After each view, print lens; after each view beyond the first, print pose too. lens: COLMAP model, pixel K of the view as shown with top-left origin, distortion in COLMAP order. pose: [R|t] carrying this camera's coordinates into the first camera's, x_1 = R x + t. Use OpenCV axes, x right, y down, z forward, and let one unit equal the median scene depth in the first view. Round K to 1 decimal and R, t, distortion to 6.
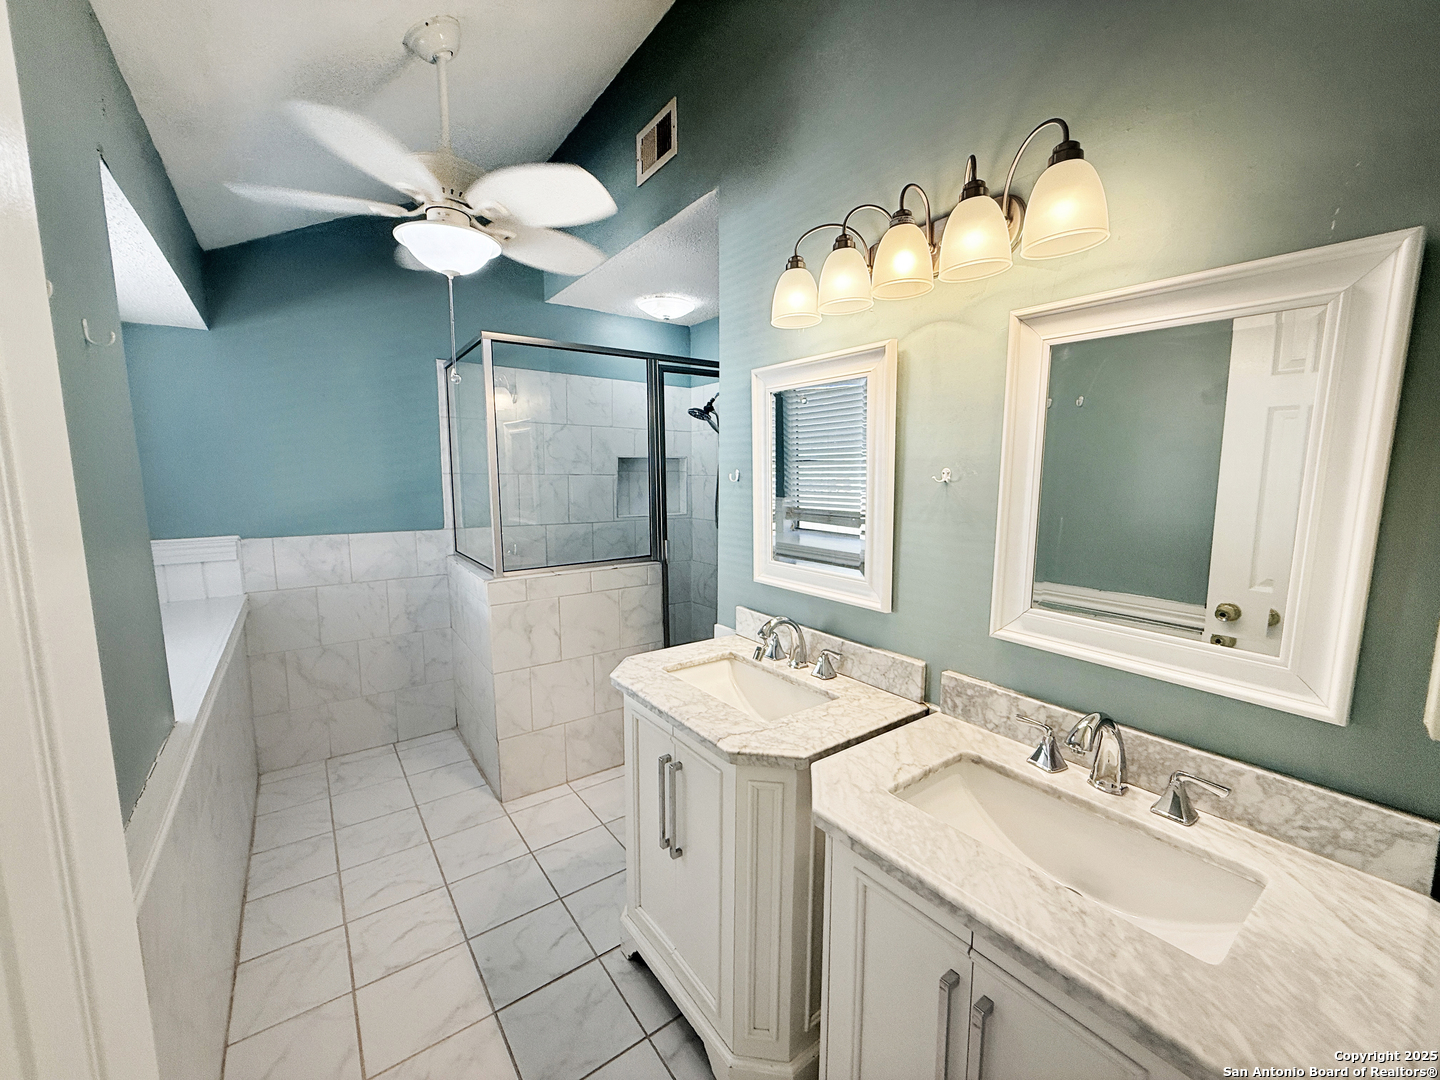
lens RADIAL K [[575.6, 0, 719.7], [0, 575.6, 543.9], [0, 0, 1]] dist [0.002404, -0.000035]
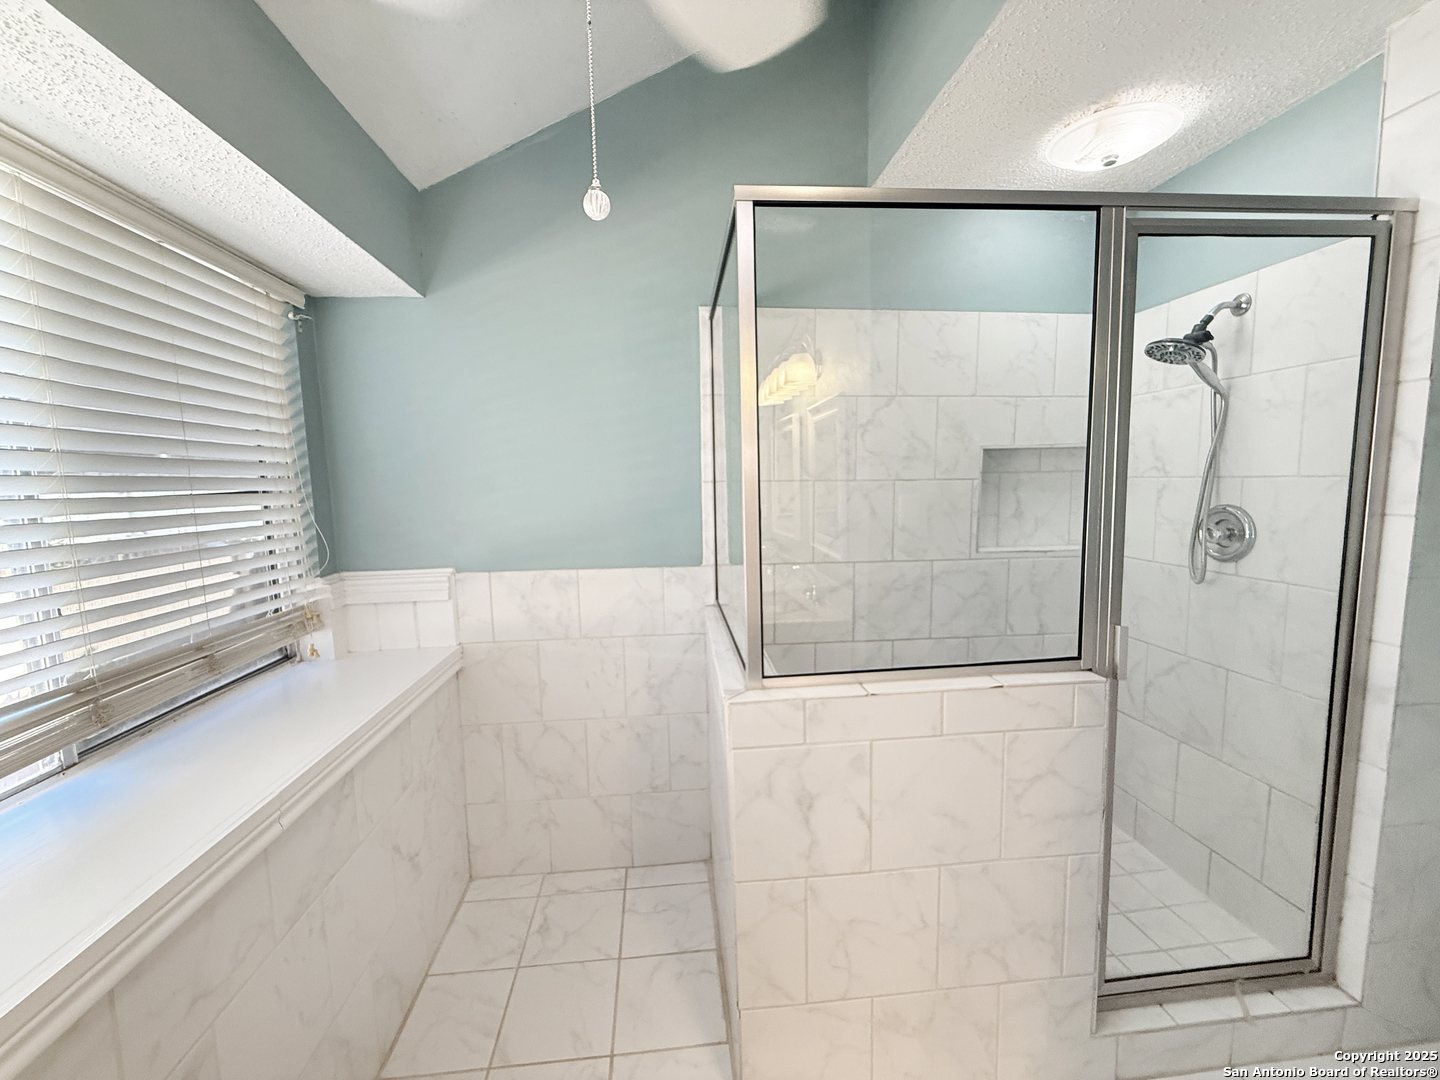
lens RADIAL K [[575.6, 0, 719.6], [0, 575.6, 538.6], [0, 0, 1]] dist [0.002404, -0.000035]
pose [[0.861669, 0.035044, -0.506260, -0.132288], [-0.044539, 0.998985, -0.006656, -0.054700], [0.505513, 0.028284, 0.862355, 0.453217]]
